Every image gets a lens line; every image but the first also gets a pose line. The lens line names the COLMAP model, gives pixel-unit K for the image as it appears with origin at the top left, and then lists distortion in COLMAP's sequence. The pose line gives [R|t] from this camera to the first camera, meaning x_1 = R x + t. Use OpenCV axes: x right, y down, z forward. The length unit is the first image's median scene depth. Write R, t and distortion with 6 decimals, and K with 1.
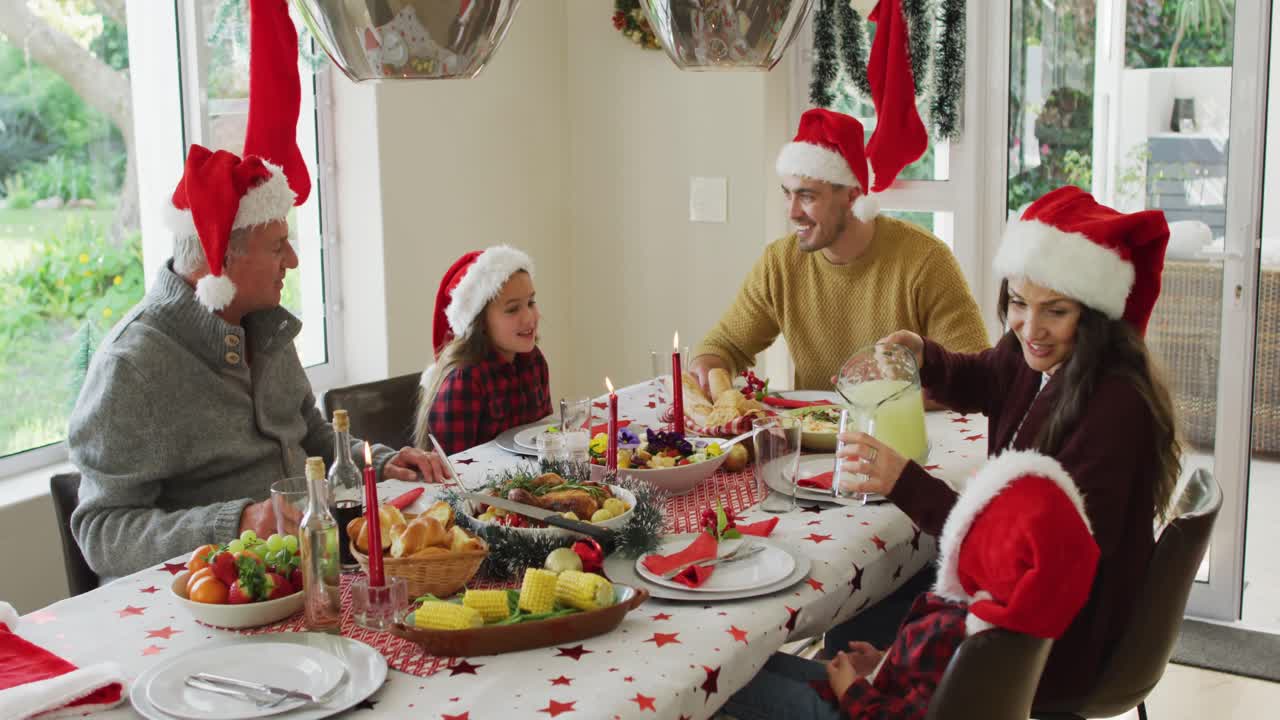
lens RADIAL K [[1580.3, 0, 640.0], [0, 1580.3, 360.0], [0, 0, 1]] dist [0.007754, 0.013485]
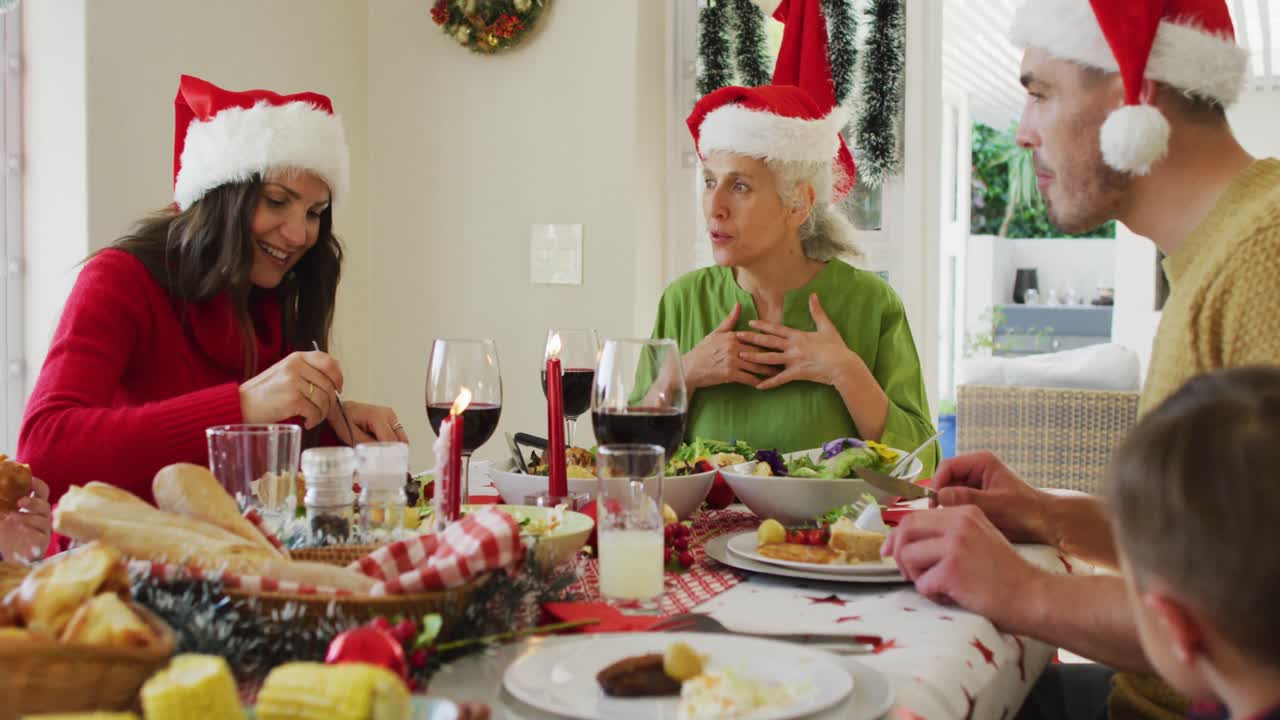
lens RADIAL K [[1580.3, 0, 640.0], [0, 1580.3, 360.0], [0, 0, 1]] dist [0.007754, 0.013485]
pose [[0.991012, 0.017942, 0.132565, -0.015783], [0.001201, 0.989732, -0.142934, 0.054334], [-0.133768, 0.141808, 0.980814, 0.286242]]
